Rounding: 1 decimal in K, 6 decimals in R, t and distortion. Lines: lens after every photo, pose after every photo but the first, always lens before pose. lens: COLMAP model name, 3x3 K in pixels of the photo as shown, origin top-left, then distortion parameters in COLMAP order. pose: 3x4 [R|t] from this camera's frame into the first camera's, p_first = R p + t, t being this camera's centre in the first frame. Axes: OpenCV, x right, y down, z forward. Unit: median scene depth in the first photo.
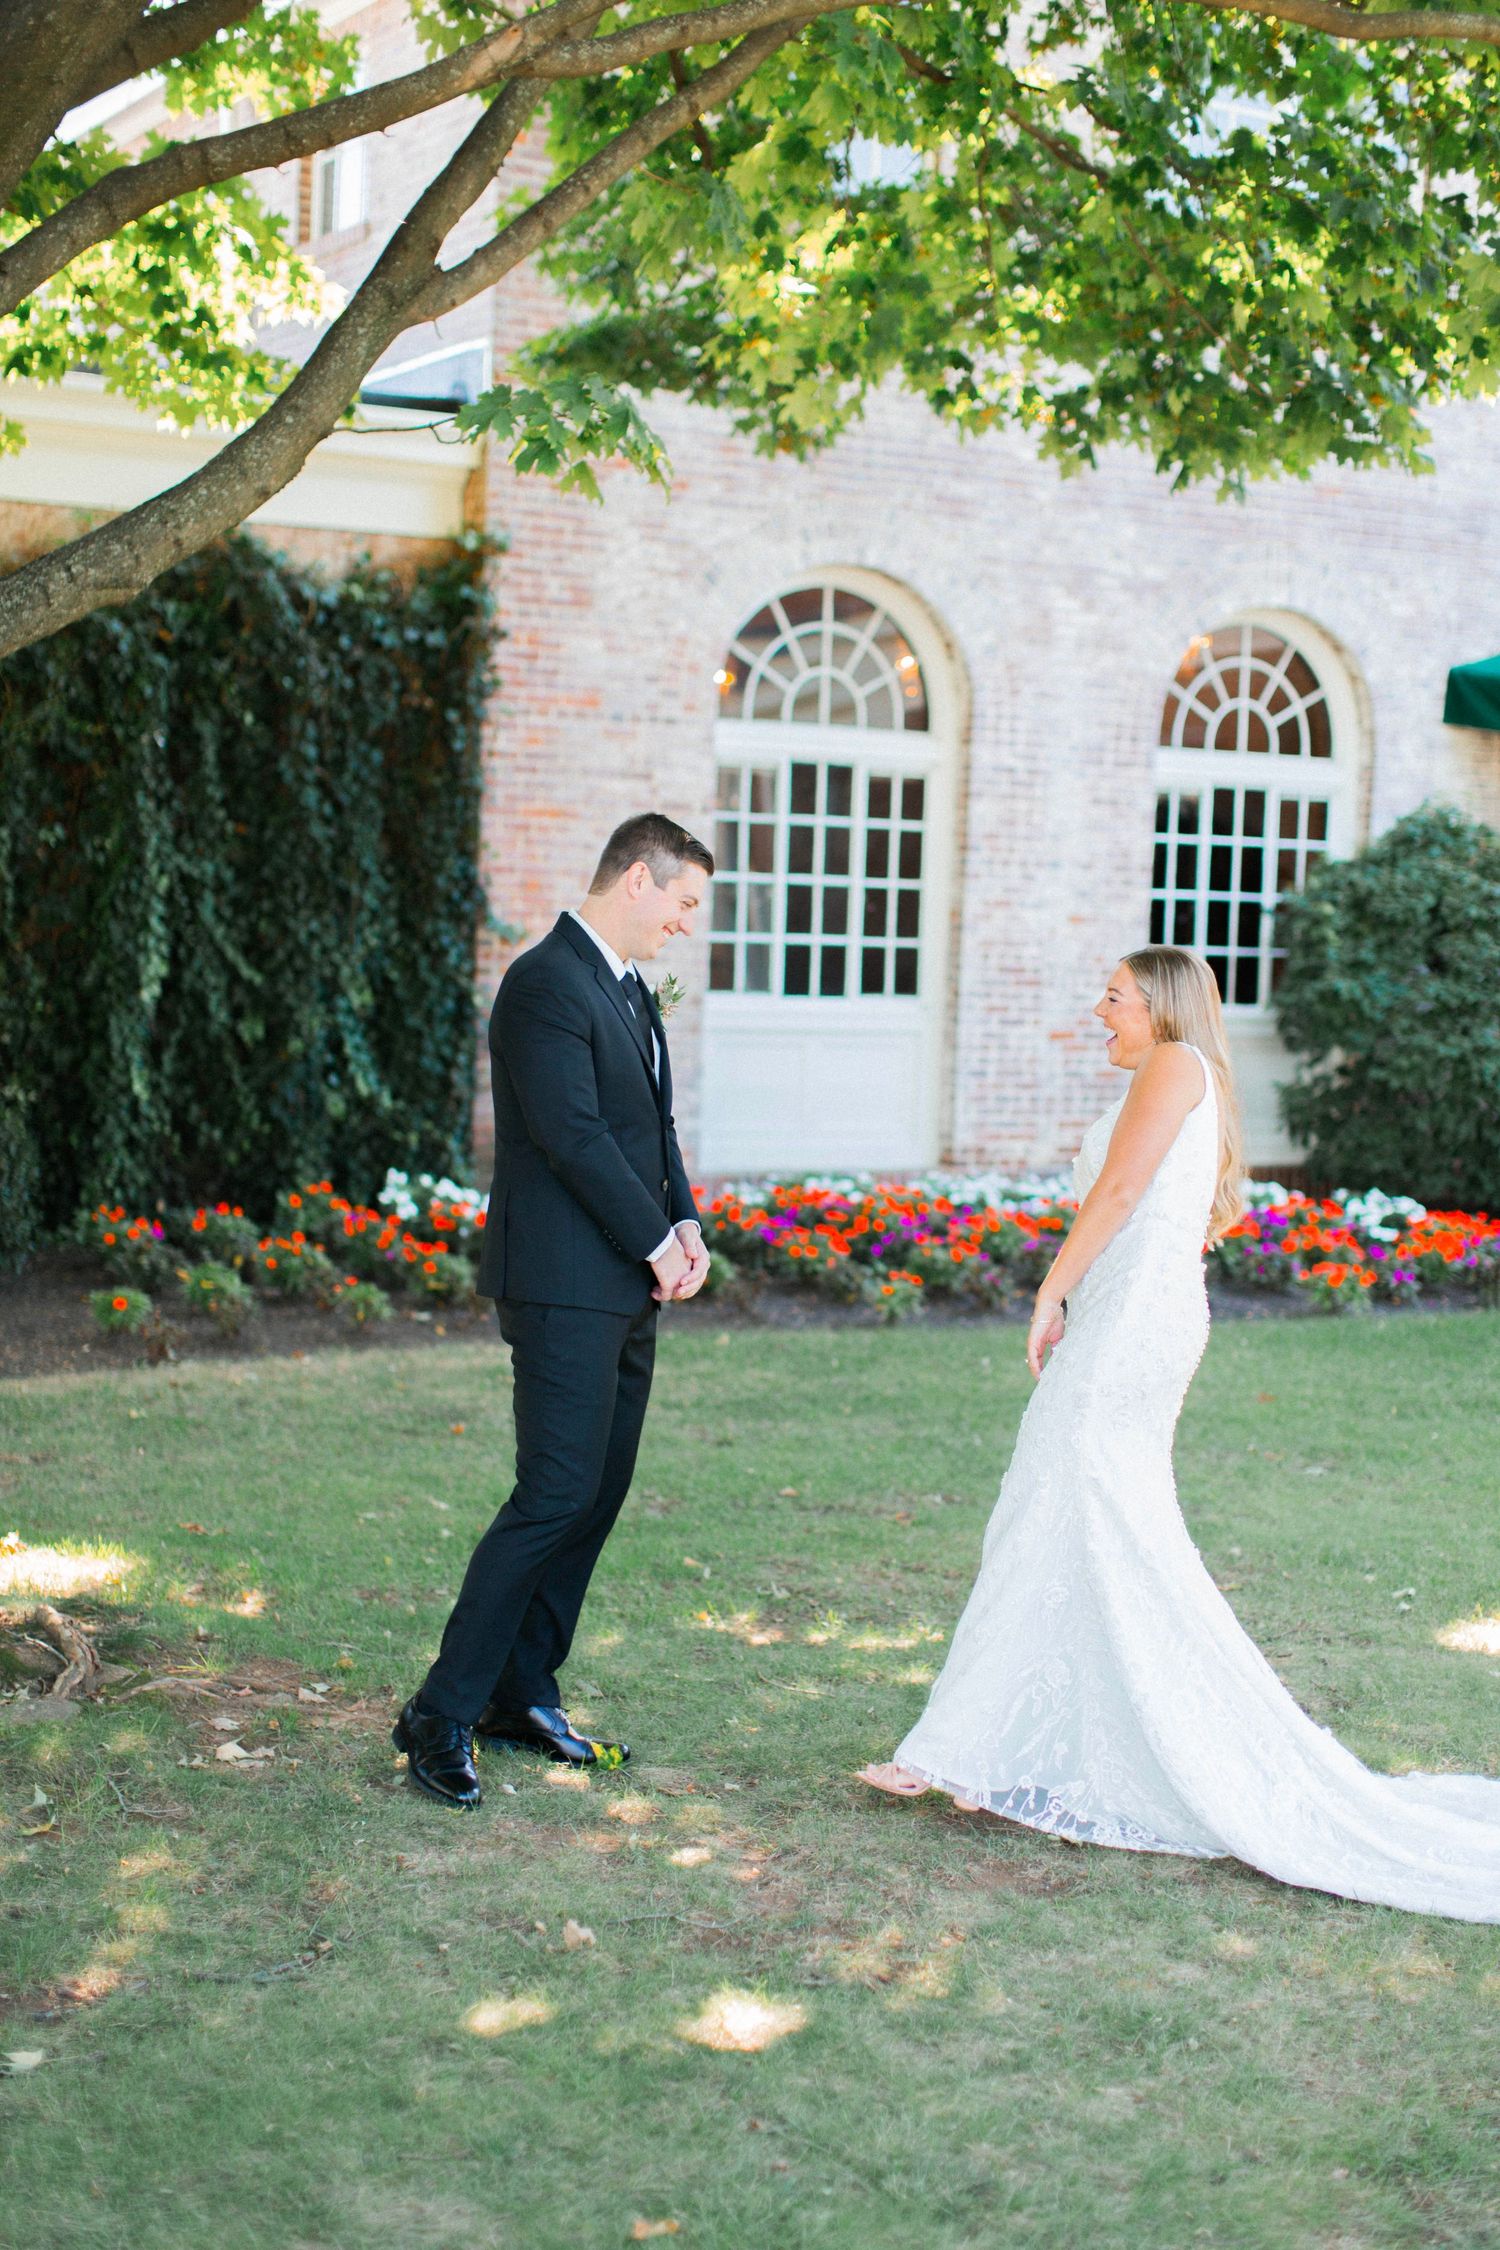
lens RADIAL K [[3325.3, 0, 741.4], [0, 3325.3, 1104.0], [0, 0, 1]] dist [0.054199, 0.000000]
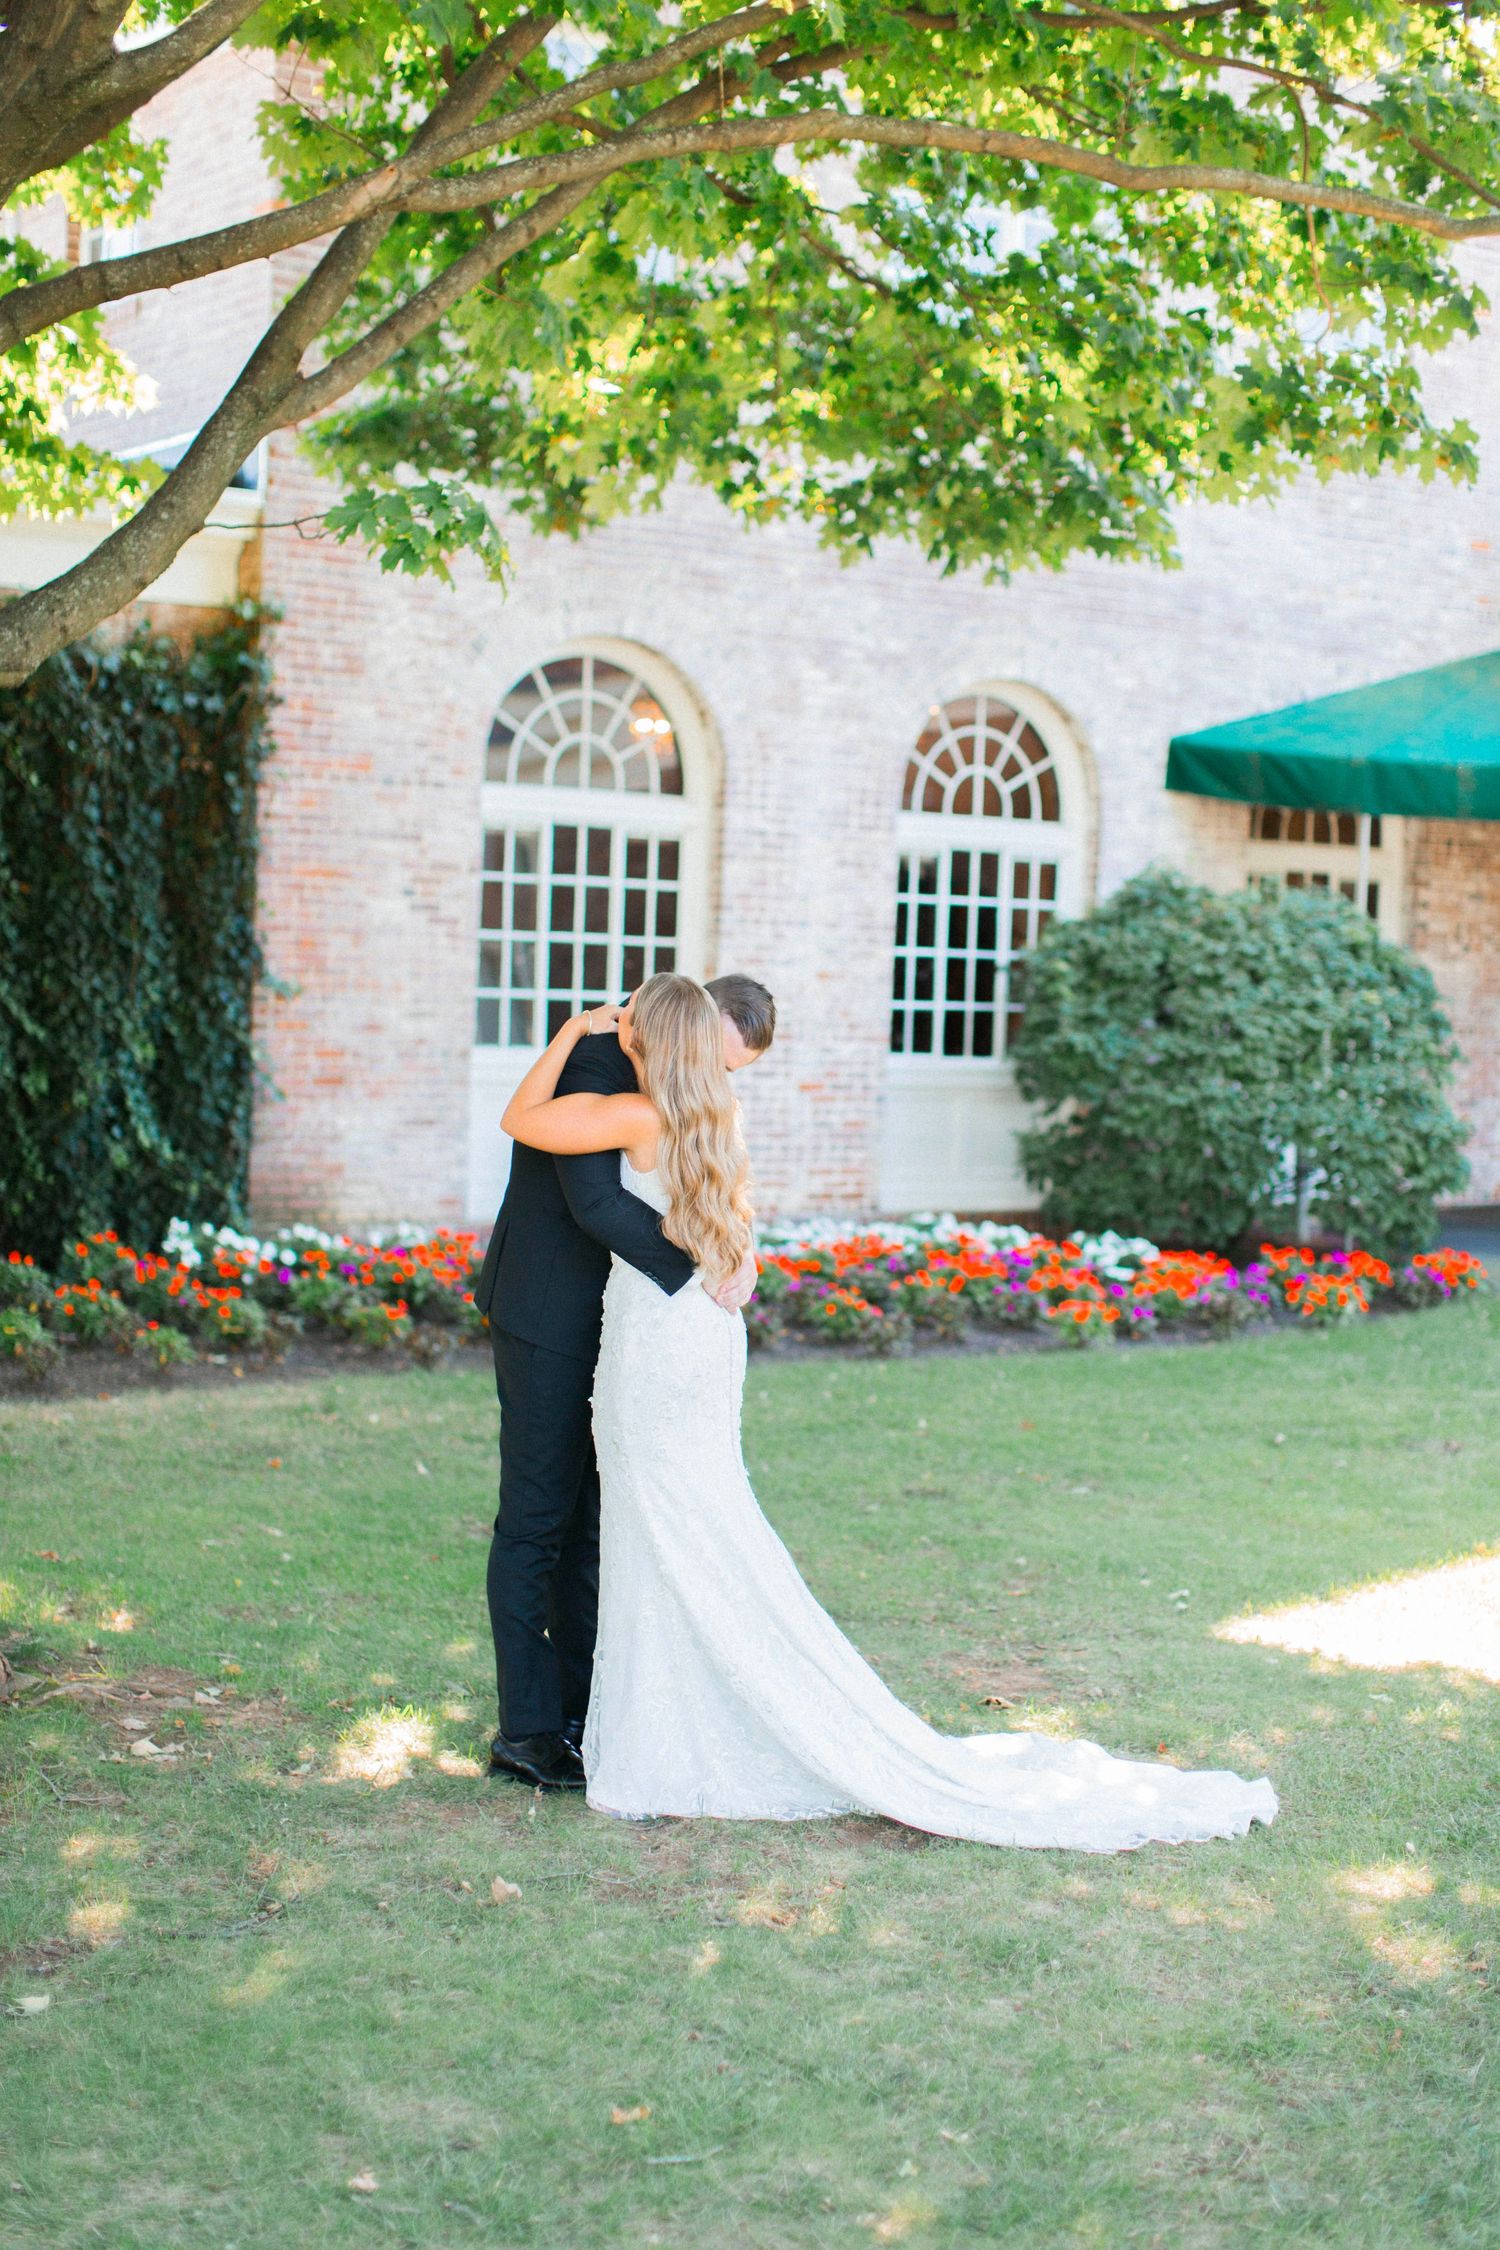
lens RADIAL K [[3325.3, 0, 750.8], [0, 3325.3, 1127.9], [0, 0, 1]] dist [0.054199, 0.000000]
pose [[0.995447, -0.003794, 0.095245, -0.030094], [0.004599, 0.999955, -0.008244, 0.001116], [-0.095209, 0.008644, 0.995420, -0.051880]]
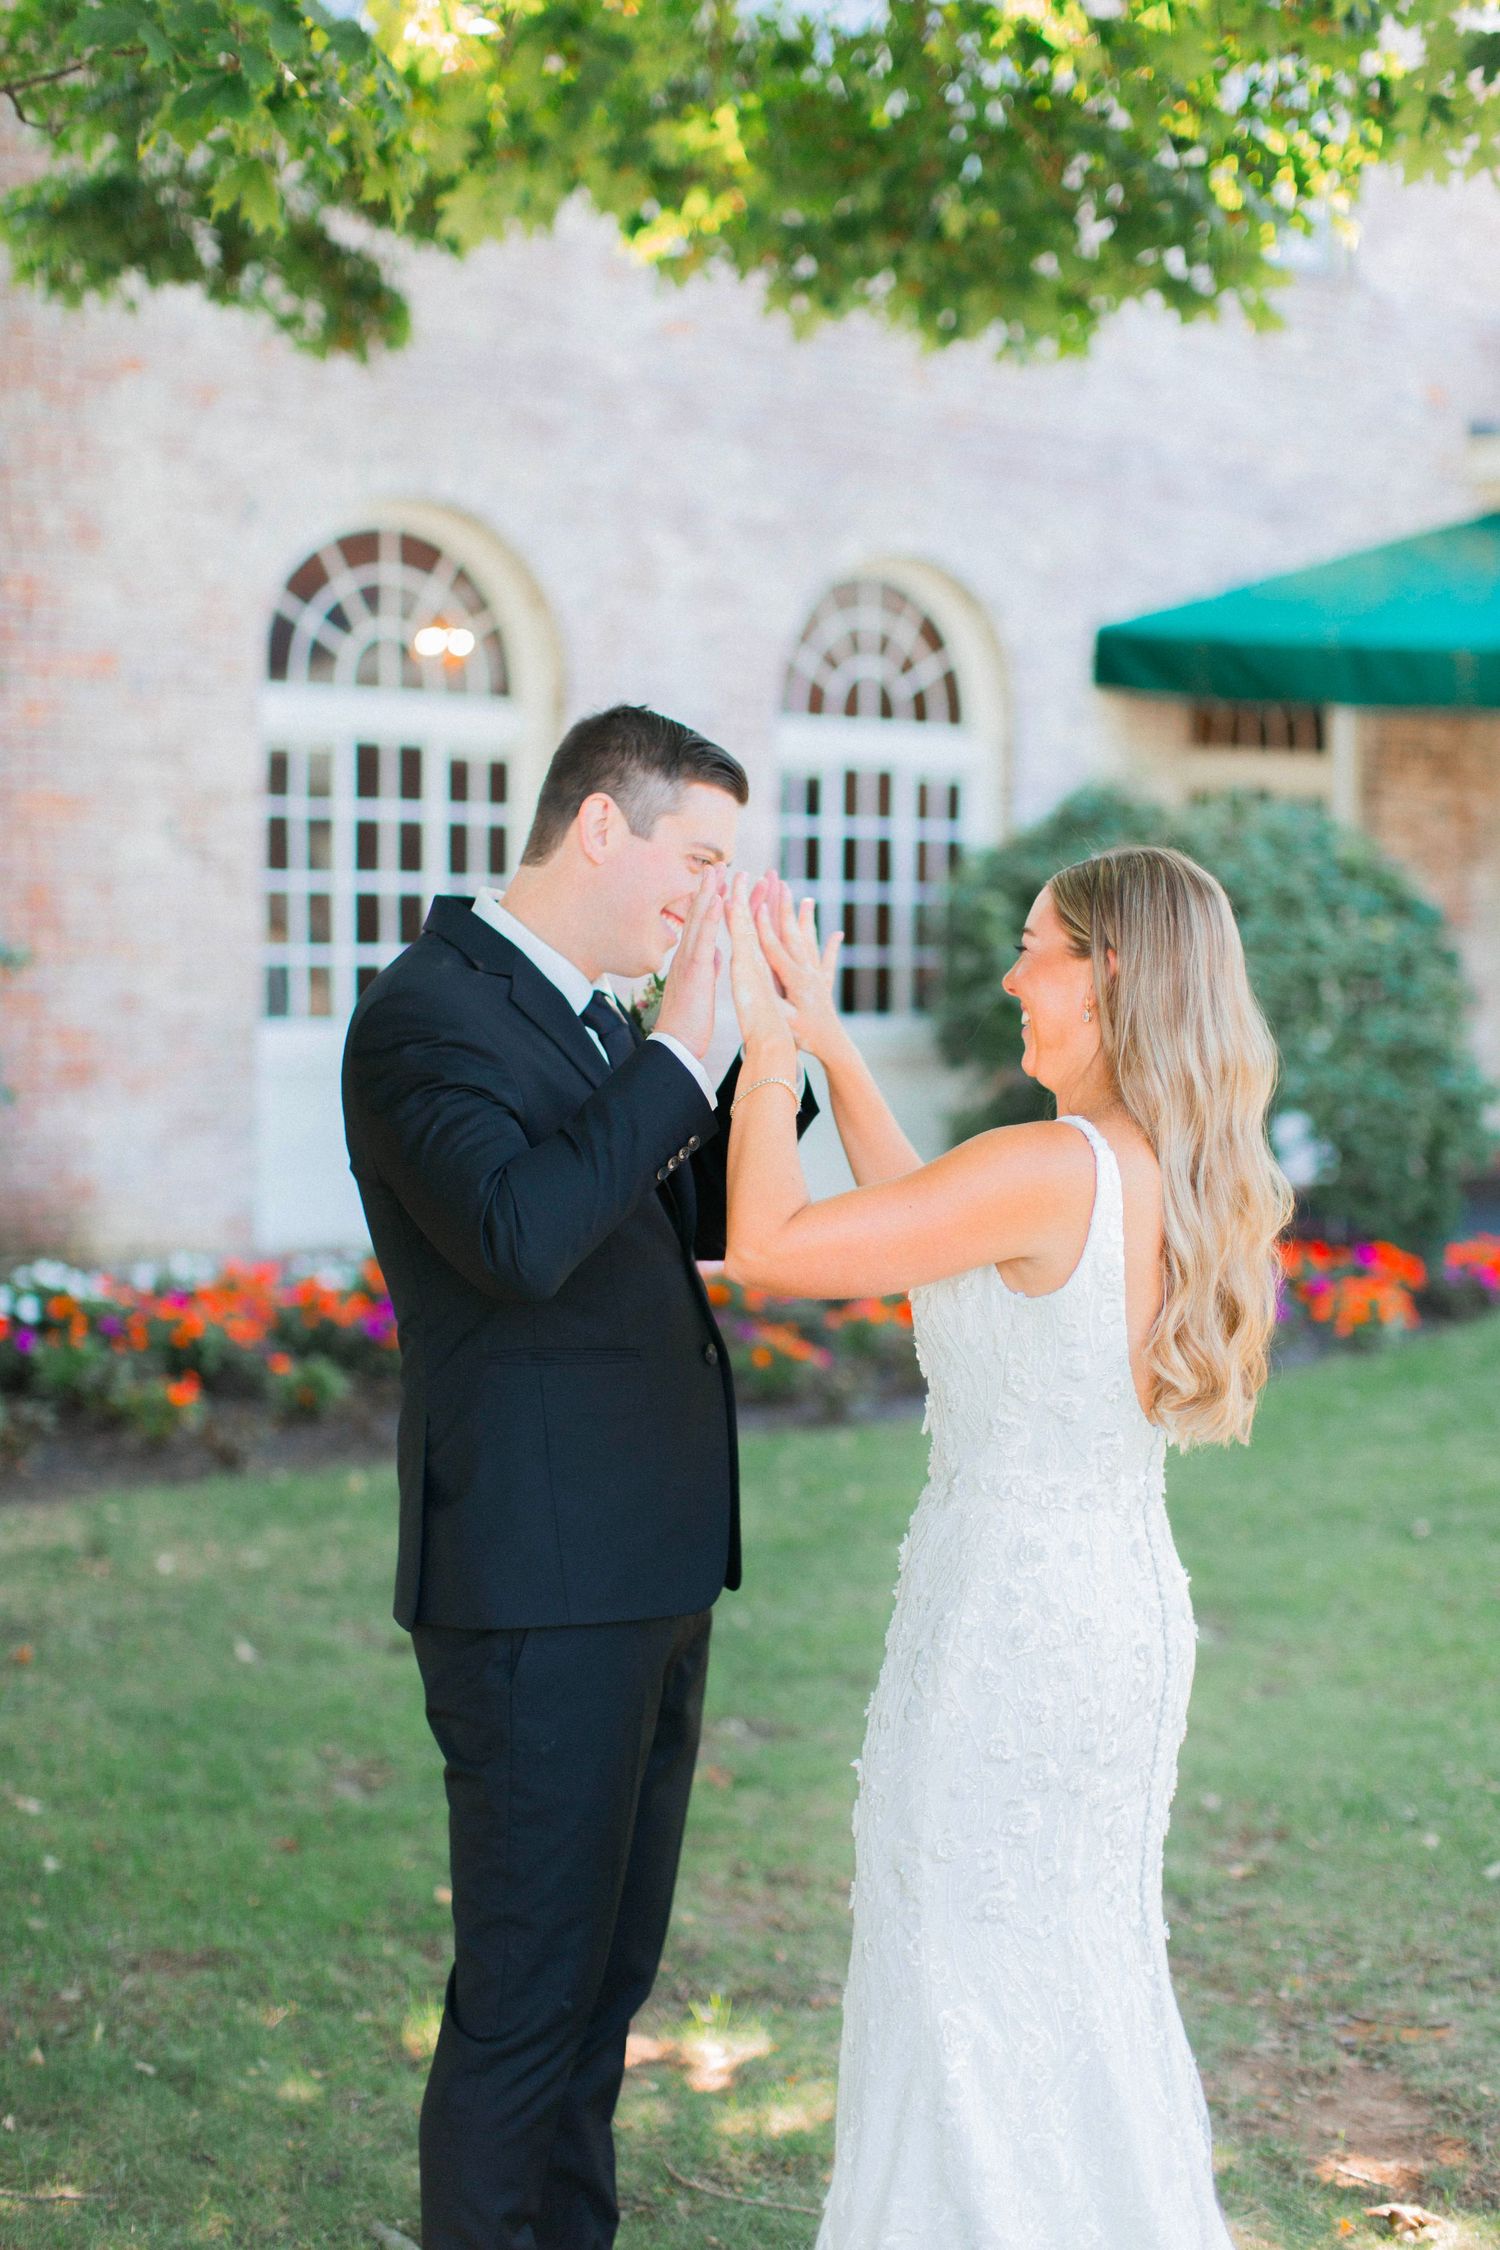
lens RADIAL K [[3325.3, 0, 813.5], [0, 3325.3, 1083.1], [0, 0, 1]] dist [0.054199, 0.000000]
pose [[0.980760, -0.035014, 0.192053, -0.044891], [0.037137, 0.999282, -0.007469, -0.010392], [-0.191653, 0.014457, 0.981356, 0.231443]]
